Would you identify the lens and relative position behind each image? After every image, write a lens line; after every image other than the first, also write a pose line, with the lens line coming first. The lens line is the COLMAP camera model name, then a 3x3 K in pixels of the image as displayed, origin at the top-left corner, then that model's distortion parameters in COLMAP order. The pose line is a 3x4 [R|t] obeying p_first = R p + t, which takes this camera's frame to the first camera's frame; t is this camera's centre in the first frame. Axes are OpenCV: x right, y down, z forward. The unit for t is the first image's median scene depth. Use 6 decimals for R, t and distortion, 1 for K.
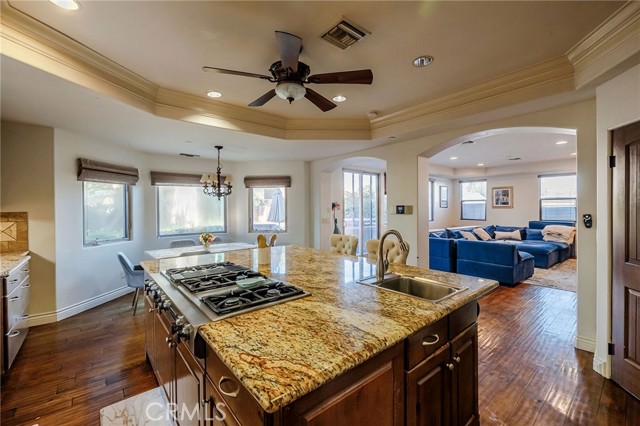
lens RADIAL K [[272.8, 0, 317.7], [0, 272.8, 209.5], [0, 0, 1]] dist [-0.001909, -0.000274]
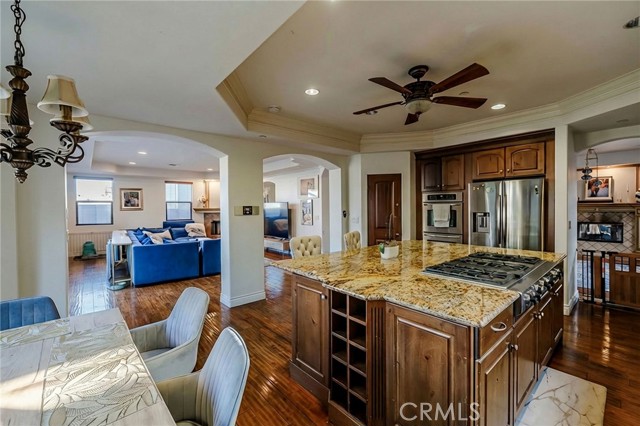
lens RADIAL K [[272.8, 0, 322.9], [0, 272.8, 212.7], [0, 0, 1]] dist [-0.001909, -0.000274]
pose [[-0.017315, -0.015751, 0.999726, -0.304615], [0.015702, 0.999748, 0.016023, -0.001377], [-0.999727, 0.015975, -0.017063, 0.343708]]
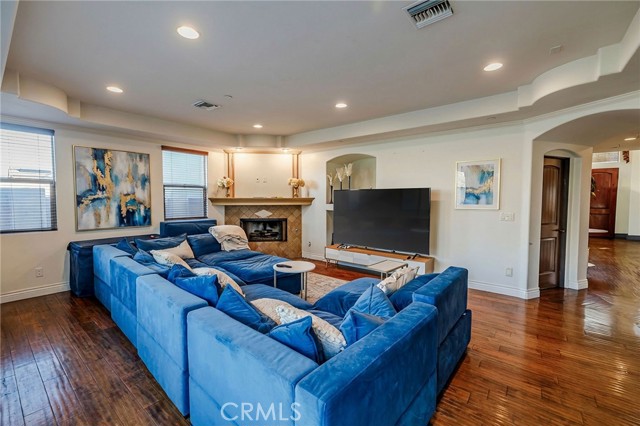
lens RADIAL K [[272.8, 0, 319.2], [0, 272.8, 210.7], [0, 0, 1]] dist [-0.001909, -0.000274]
pose [[-0.211789, -0.041233, 0.976445, 0.132379], [0.007769, 0.999007, 0.043870, -0.005288], [-0.977285, 0.016877, -0.211258, 0.731675]]
